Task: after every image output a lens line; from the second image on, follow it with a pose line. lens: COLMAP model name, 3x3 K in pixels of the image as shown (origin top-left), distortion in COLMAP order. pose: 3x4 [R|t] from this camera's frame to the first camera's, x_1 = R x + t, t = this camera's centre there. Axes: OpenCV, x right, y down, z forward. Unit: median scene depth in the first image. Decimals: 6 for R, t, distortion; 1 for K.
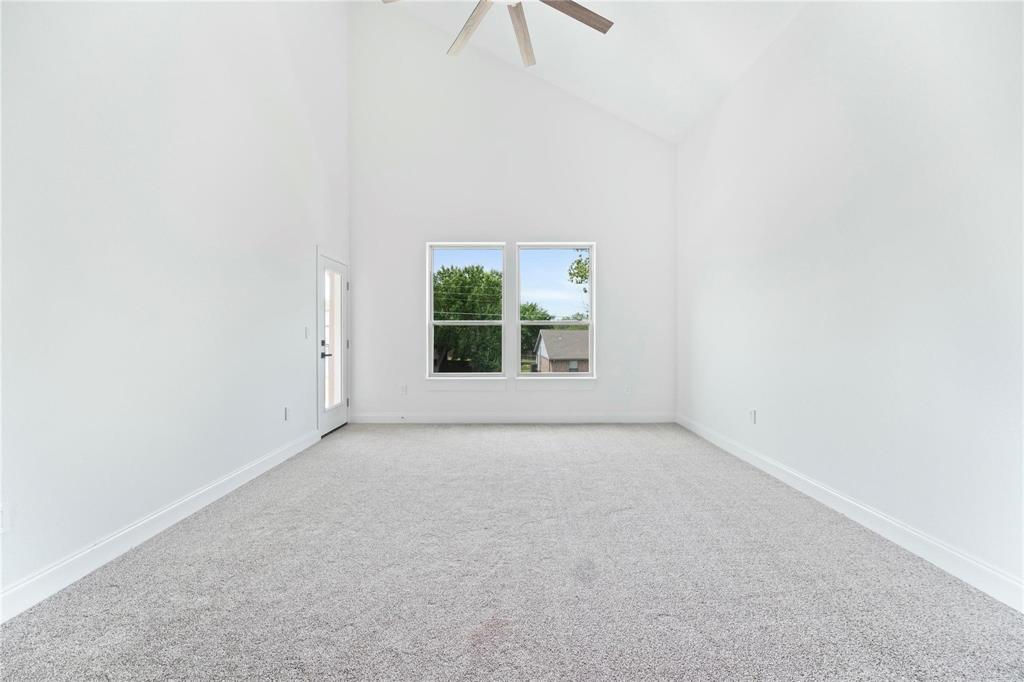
lens RADIAL K [[408.3, 0, 511.6], [0, 408.3, 334.9], [0, 0, 1]] dist [-0.004773, -0.000431]
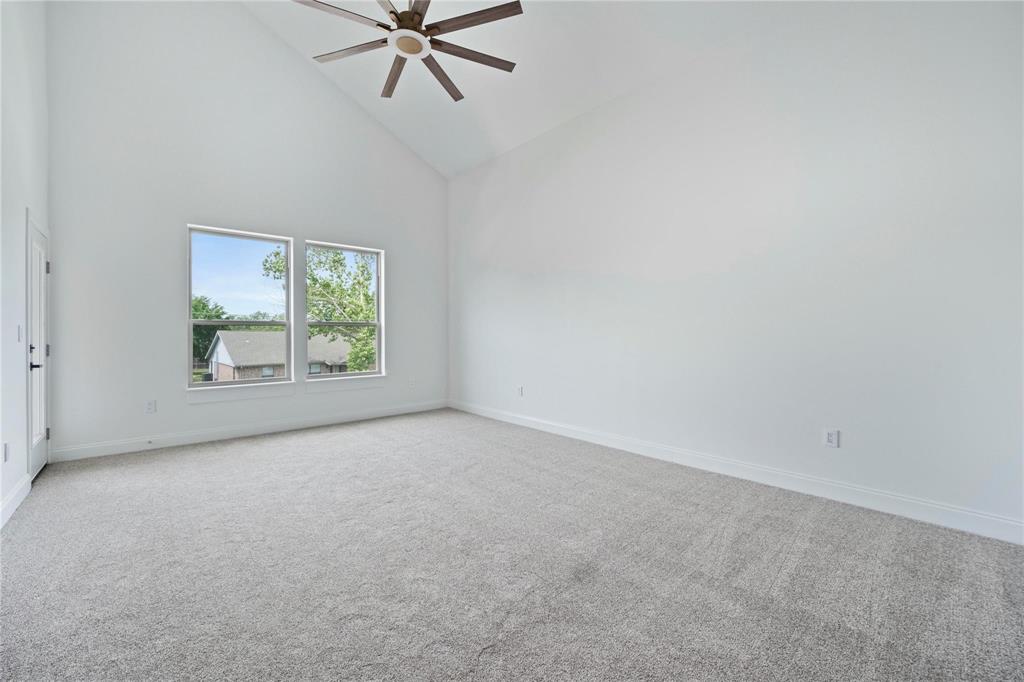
lens RADIAL K [[408.3, 0, 511.6], [0, 408.3, 334.9], [0, 0, 1]] dist [-0.004773, -0.000431]
pose [[0.756305, -0.003207, 0.654212, -0.246161], [0.005728, 0.999982, -0.001720, 0.001821], [-0.654195, 0.005048, 0.756309, -0.046297]]
